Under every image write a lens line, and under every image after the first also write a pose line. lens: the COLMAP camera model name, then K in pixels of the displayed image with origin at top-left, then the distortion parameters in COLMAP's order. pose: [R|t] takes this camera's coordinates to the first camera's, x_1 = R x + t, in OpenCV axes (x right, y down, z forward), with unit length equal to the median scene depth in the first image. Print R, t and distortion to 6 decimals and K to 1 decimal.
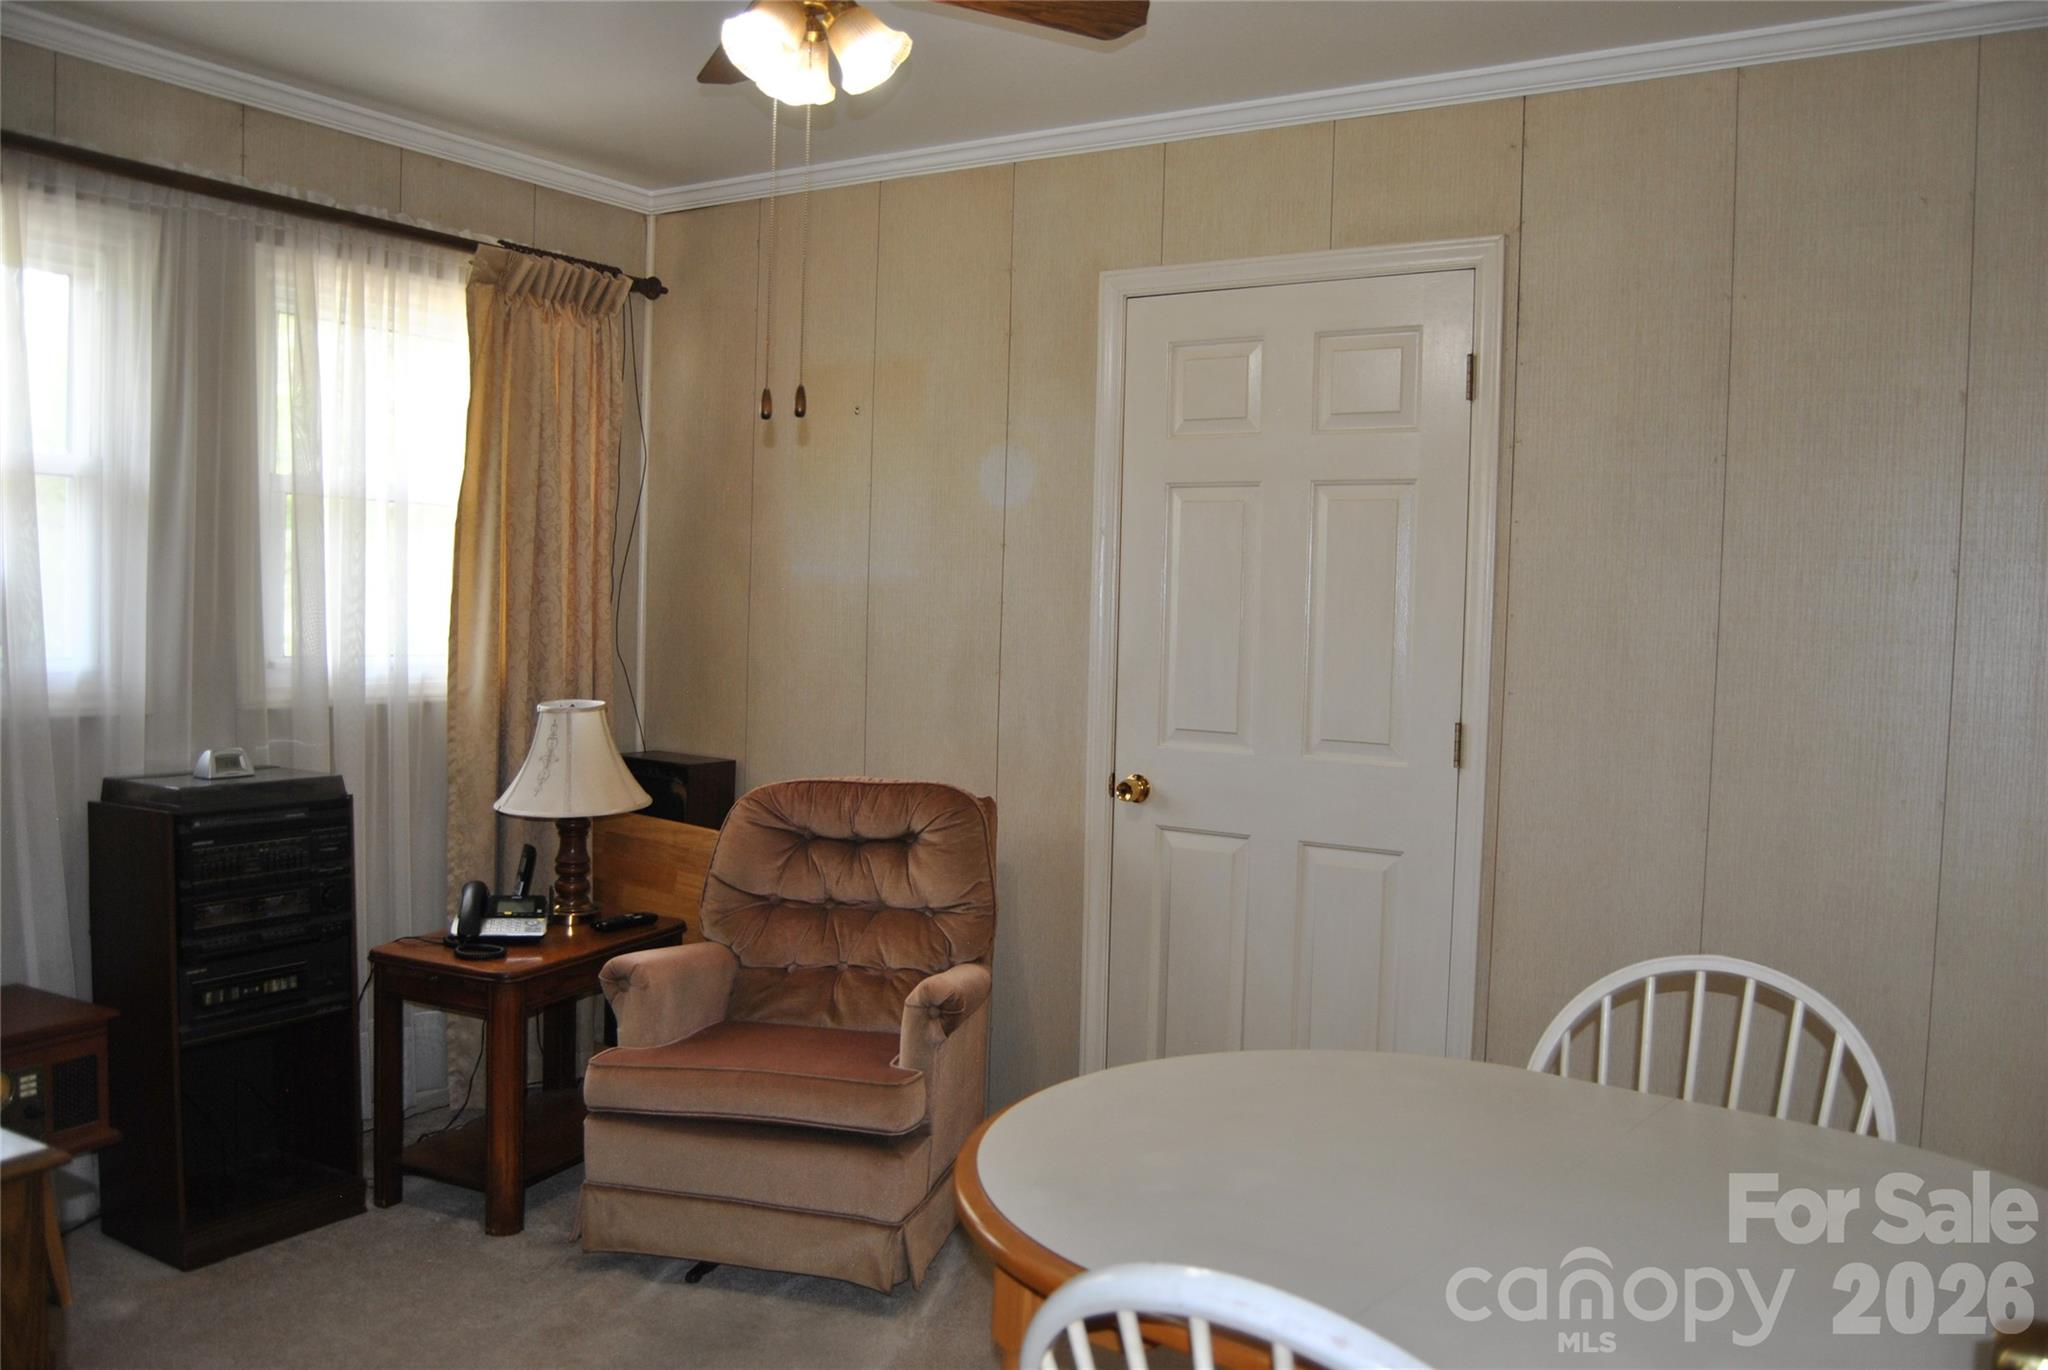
lens RADIAL K [[1605.0, 0, 1022.3], [0, 1605.0, 701.8], [0, 0, 1]] dist [-0.095209, 0.042310]
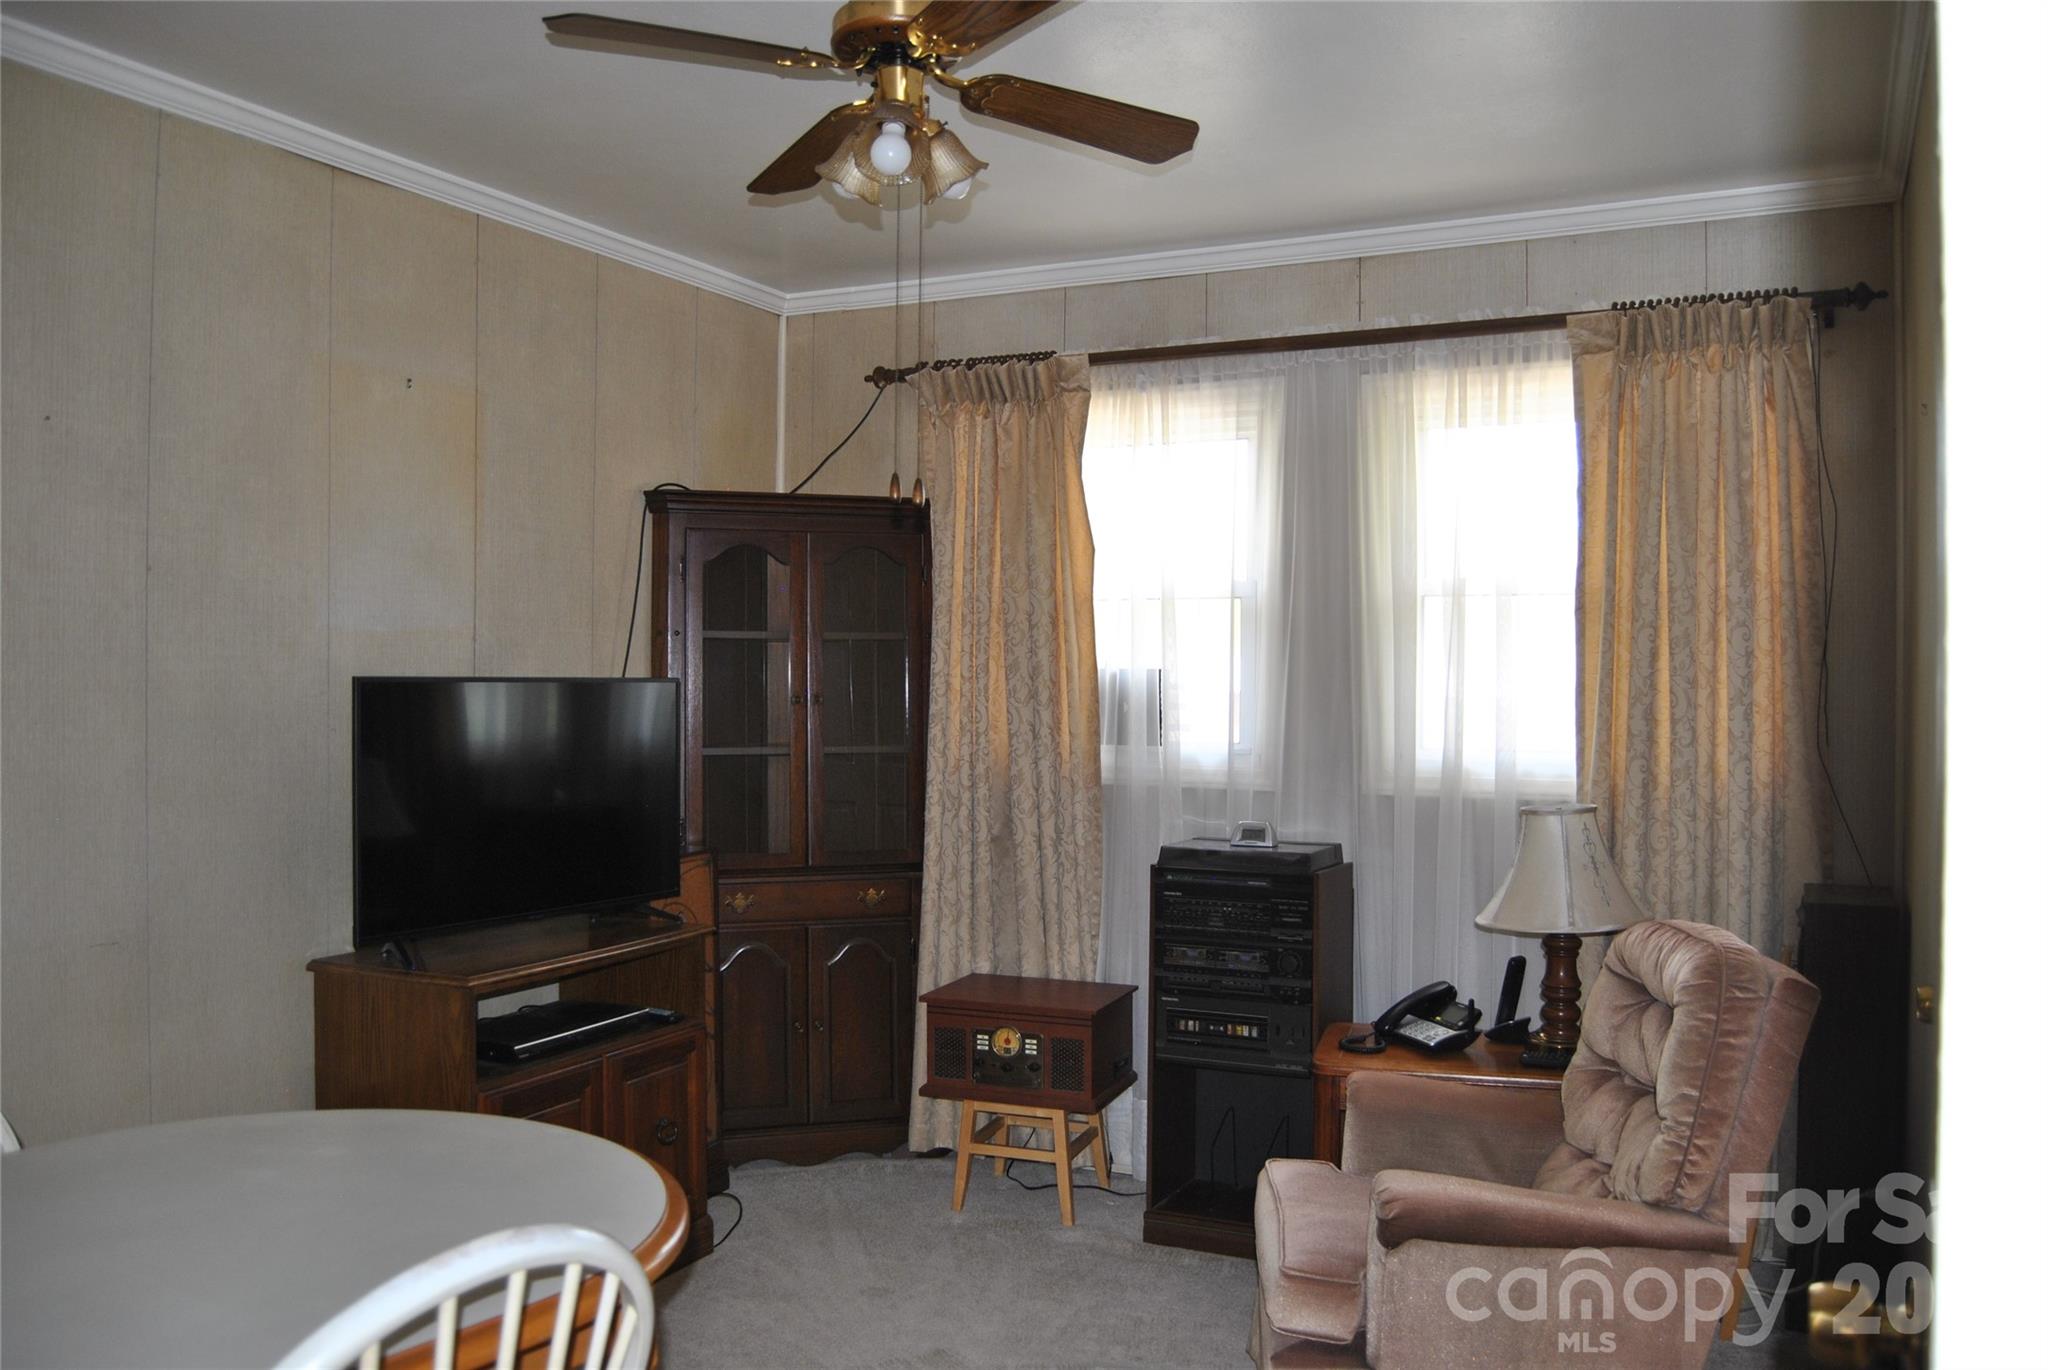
lens RADIAL K [[1605.0, 0, 1024.8], [0, 1605.0, 673.4], [0, 0, 1]] dist [-0.095209, 0.042310]
pose [[0.117648, -0.028124, -0.992657, 0.643599], [-0.061074, 0.997502, -0.035499, -0.026463], [0.991176, 0.064802, 0.115636, 0.673615]]
